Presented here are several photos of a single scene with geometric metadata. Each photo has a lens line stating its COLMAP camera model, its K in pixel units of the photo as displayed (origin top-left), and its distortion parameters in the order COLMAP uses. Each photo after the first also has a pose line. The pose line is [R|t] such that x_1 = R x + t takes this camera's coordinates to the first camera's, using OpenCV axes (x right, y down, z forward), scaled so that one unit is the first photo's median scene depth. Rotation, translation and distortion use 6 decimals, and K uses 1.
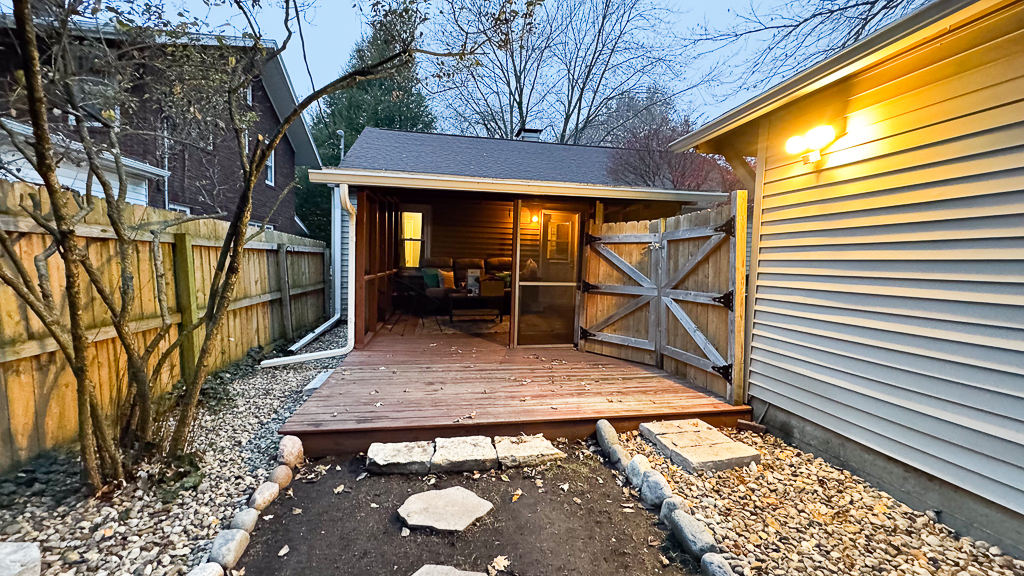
lens RADIAL K [[406.4, 0, 516.1], [0, 406.4, 288.8], [0, 0, 1]] dist [-0.003640, 0.001093]
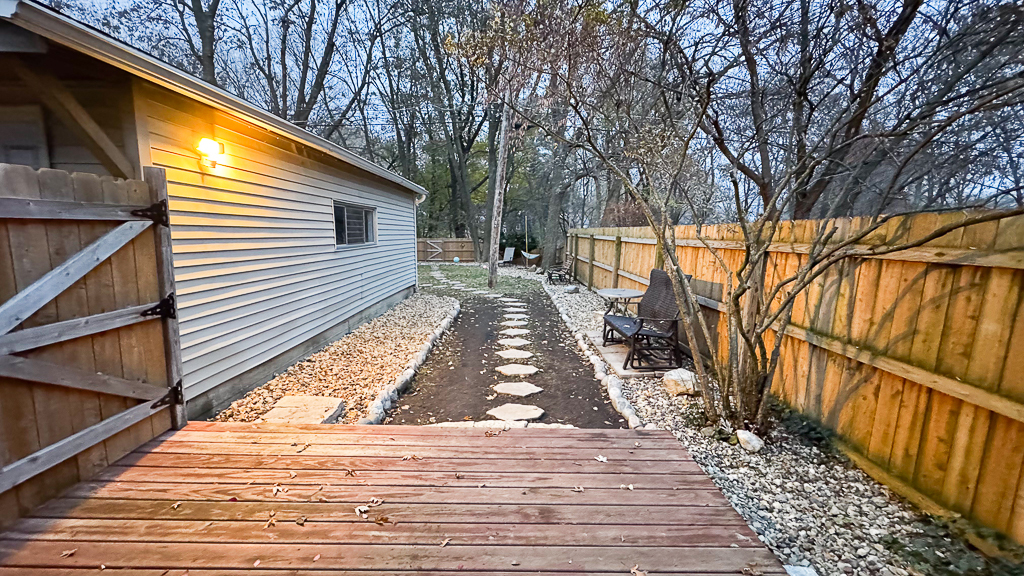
lens RADIAL K [[406.4, 0, 511.9], [0, 406.4, 288.9], [0, 0, 1]] dist [-0.003640, 0.001093]
pose [[-0.983609, -0.060550, 0.169844, -0.266126], [-0.024980, 0.978608, 0.204212, -0.183074], [-0.178576, 0.196622, -0.964080, 1.628644]]
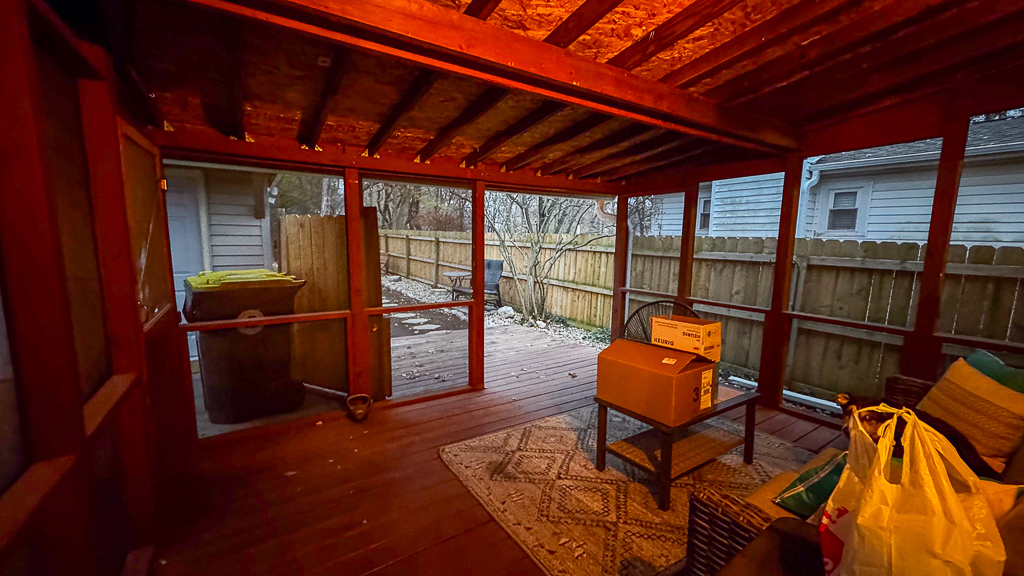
lens RADIAL K [[406.4, 0, 513.2], [0, 406.4, 289.5], [0, 0, 1]] dist [-0.003640, 0.001093]
pose [[-0.917135, 0.011529, -0.398410, 0.358028], [-0.068765, 0.980016, 0.186657, -0.273499], [0.392600, 0.198586, -0.898014, 2.610574]]
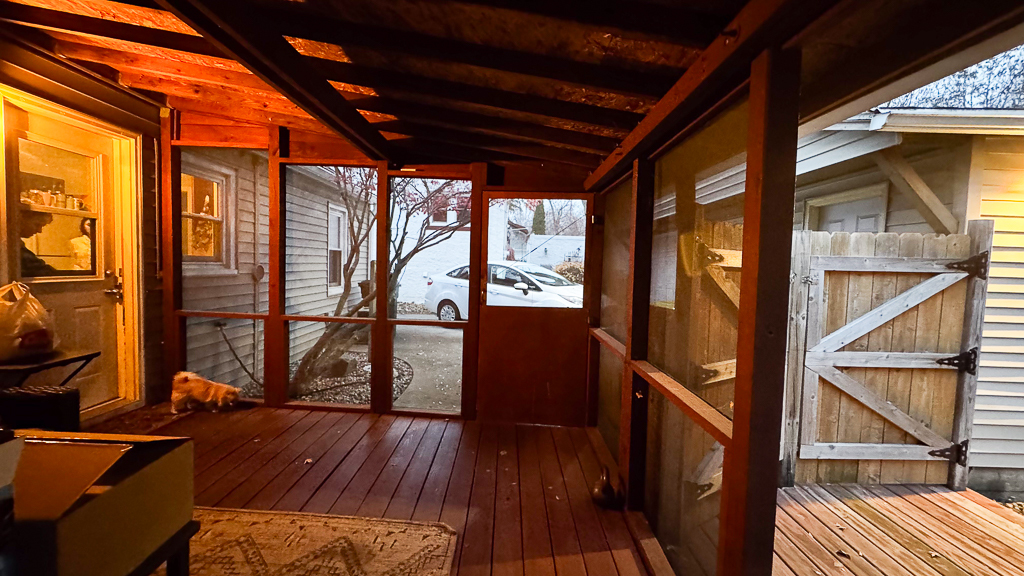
lens RADIAL K [[406.4, 0, 514.2], [0, 406.4, 284.7], [0, 0, 1]] dist [-0.003640, 0.001093]
pose [[0.174319, -0.066681, 0.982429, -0.364628], [0.038122, 0.997414, 0.060933, -0.192830], [-0.983951, 0.026830, 0.176410, 1.696232]]
